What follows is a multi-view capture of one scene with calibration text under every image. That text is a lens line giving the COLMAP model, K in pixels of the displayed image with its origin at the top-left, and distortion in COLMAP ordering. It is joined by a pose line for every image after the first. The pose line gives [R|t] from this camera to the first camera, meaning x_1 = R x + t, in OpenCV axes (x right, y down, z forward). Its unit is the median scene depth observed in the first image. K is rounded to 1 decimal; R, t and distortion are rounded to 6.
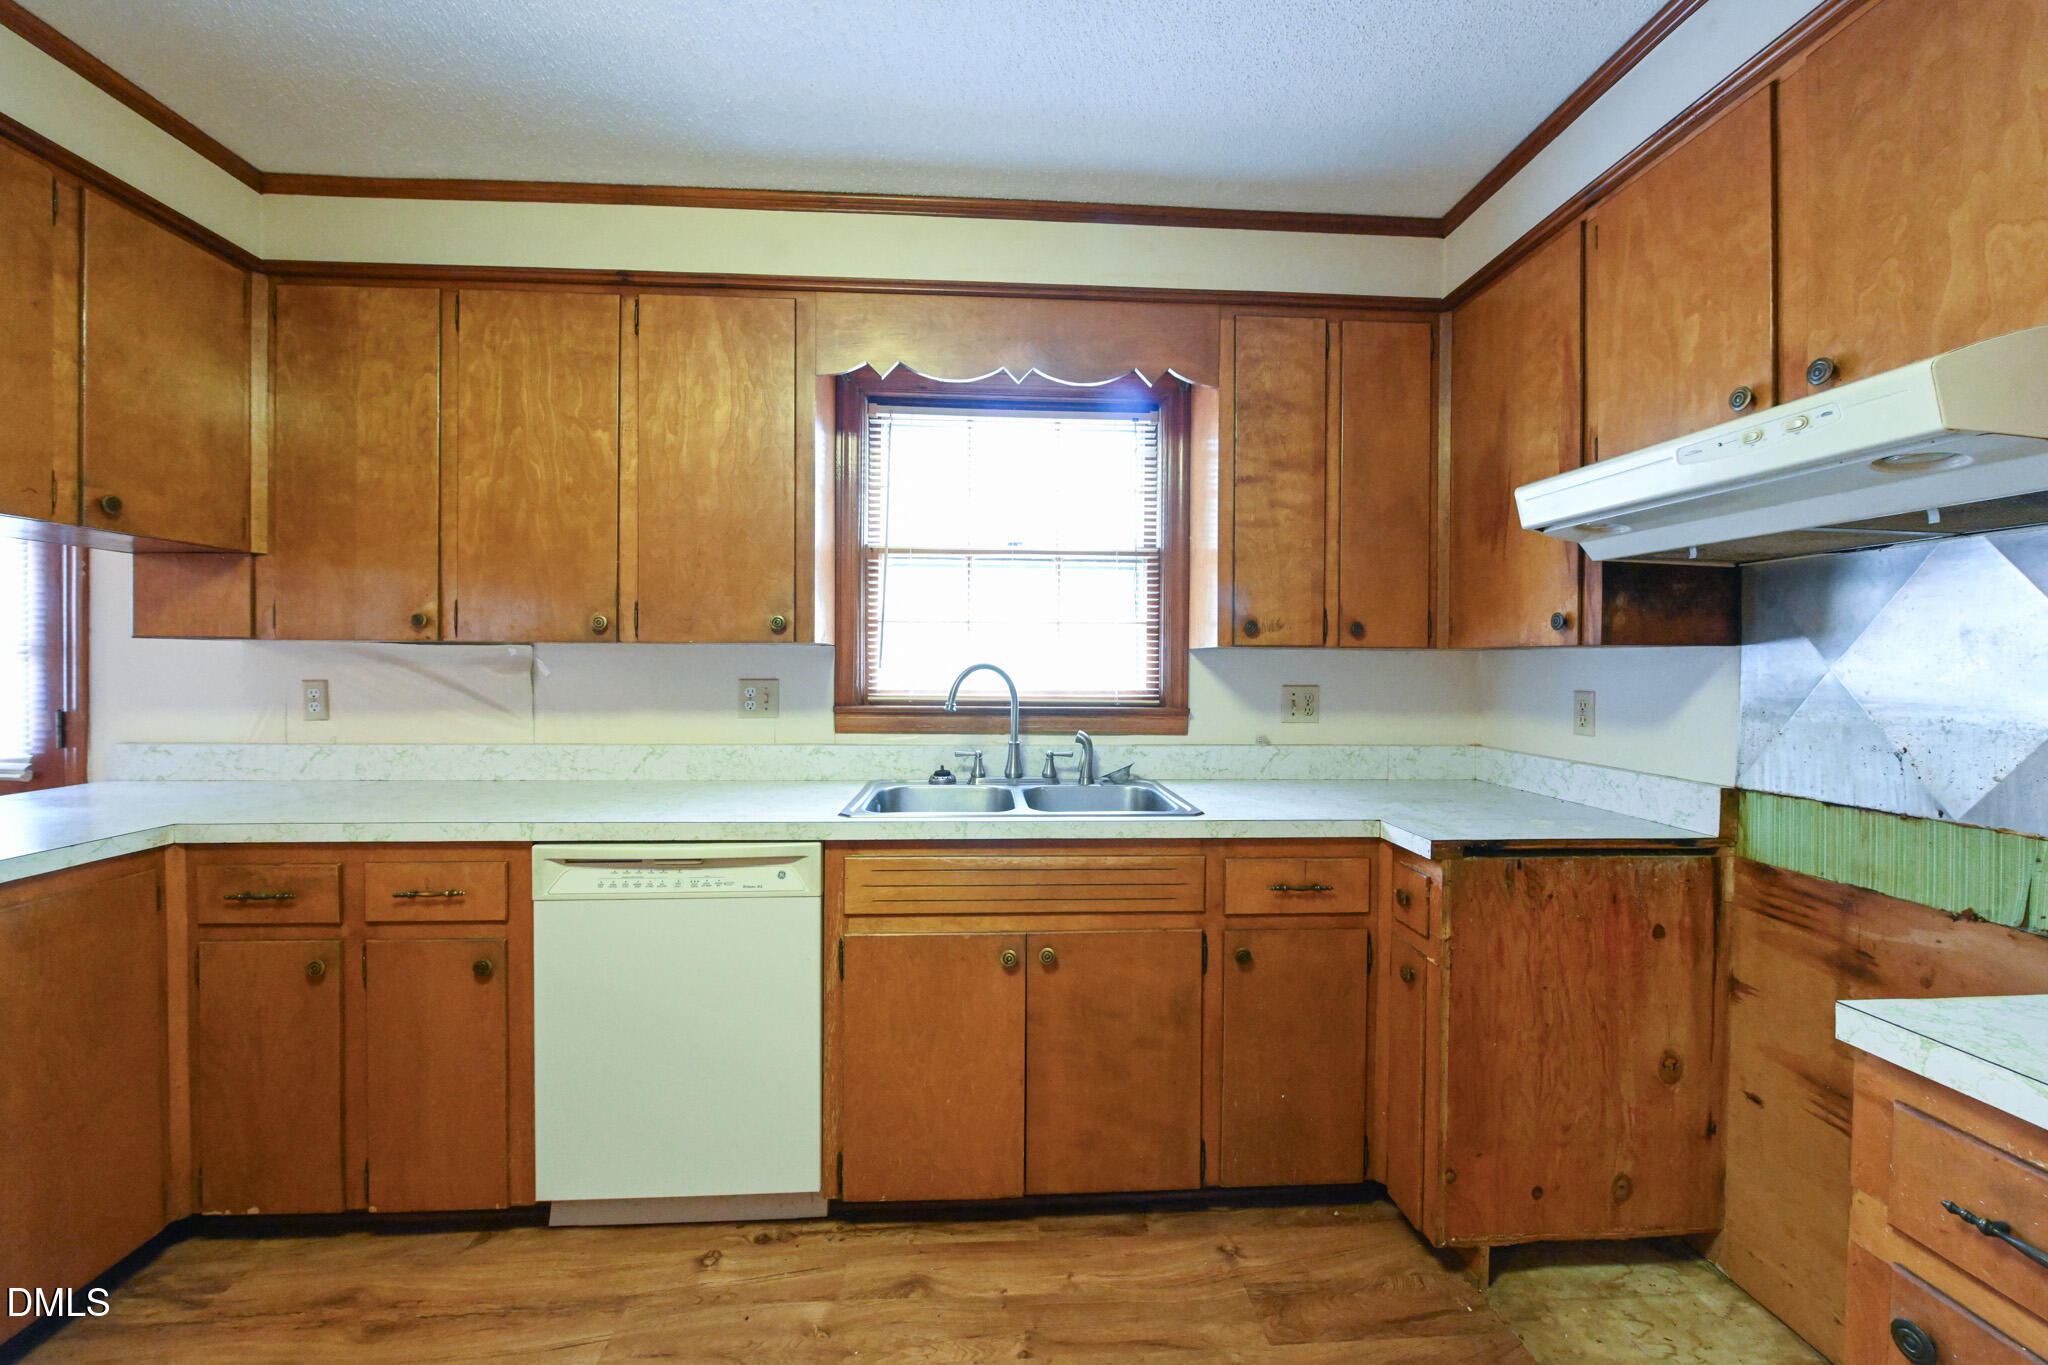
lens RADIAL K [[797.1, 0, 1025.7], [0, 797.1, 668.8], [0, 0, 1]] dist [-0.008374, -0.000570]
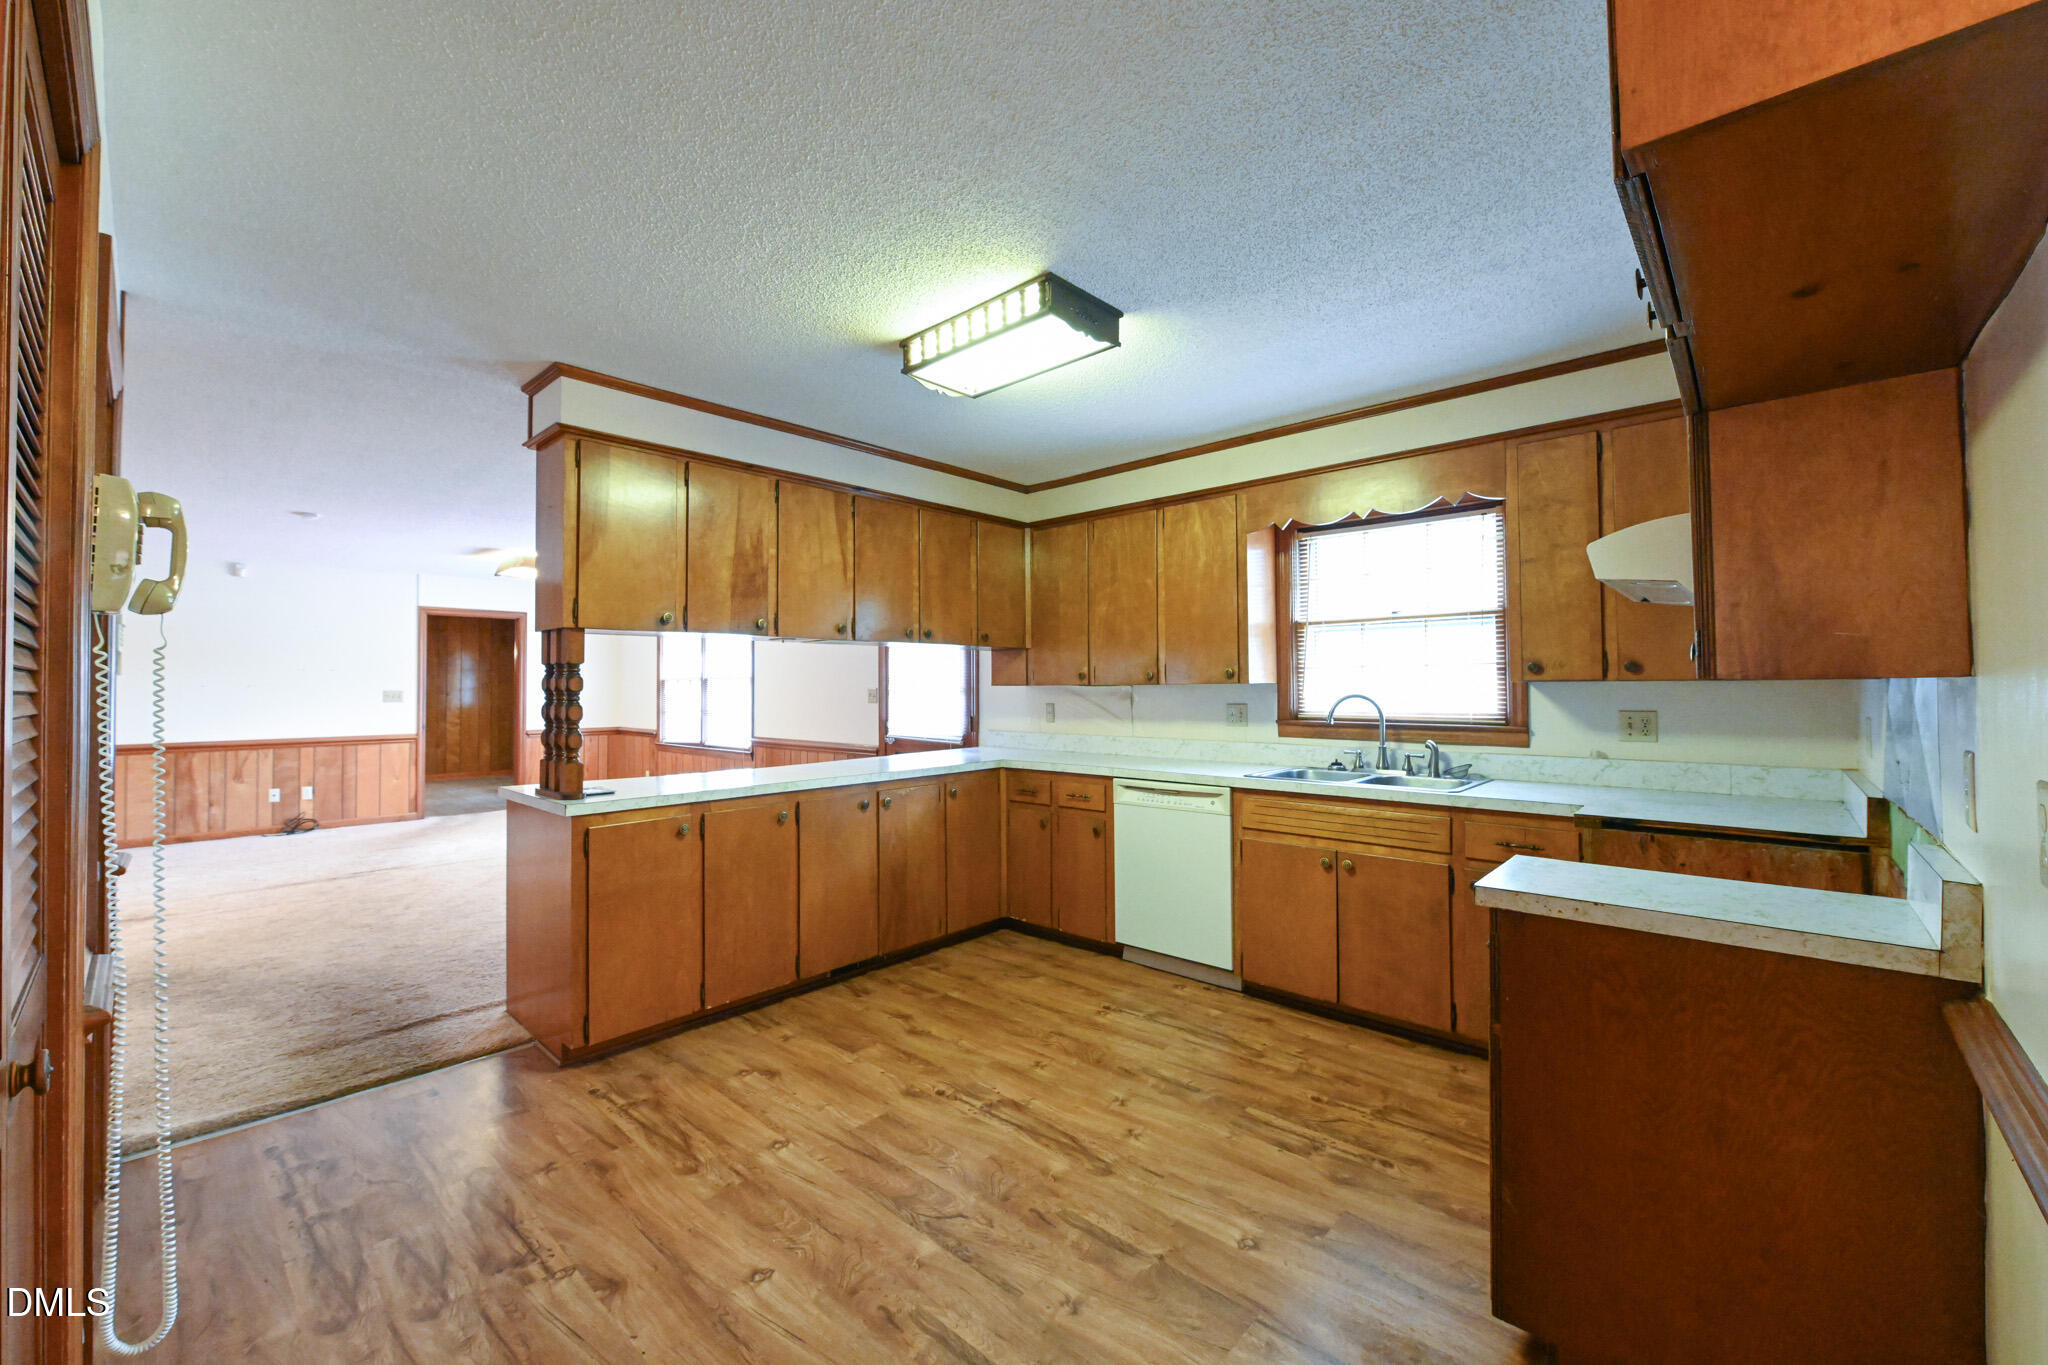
lens RADIAL K [[805.9, 0, 1025.3], [0, 805.9, 670.9], [0, 0, 1]] dist [-0.010118, -0.001017]
pose [[0.693601, -0.024493, -0.719943, 0.749622], [0.004261, 0.999544, -0.029900, -0.009725], [0.720347, 0.017671, 0.693389, -0.666671]]
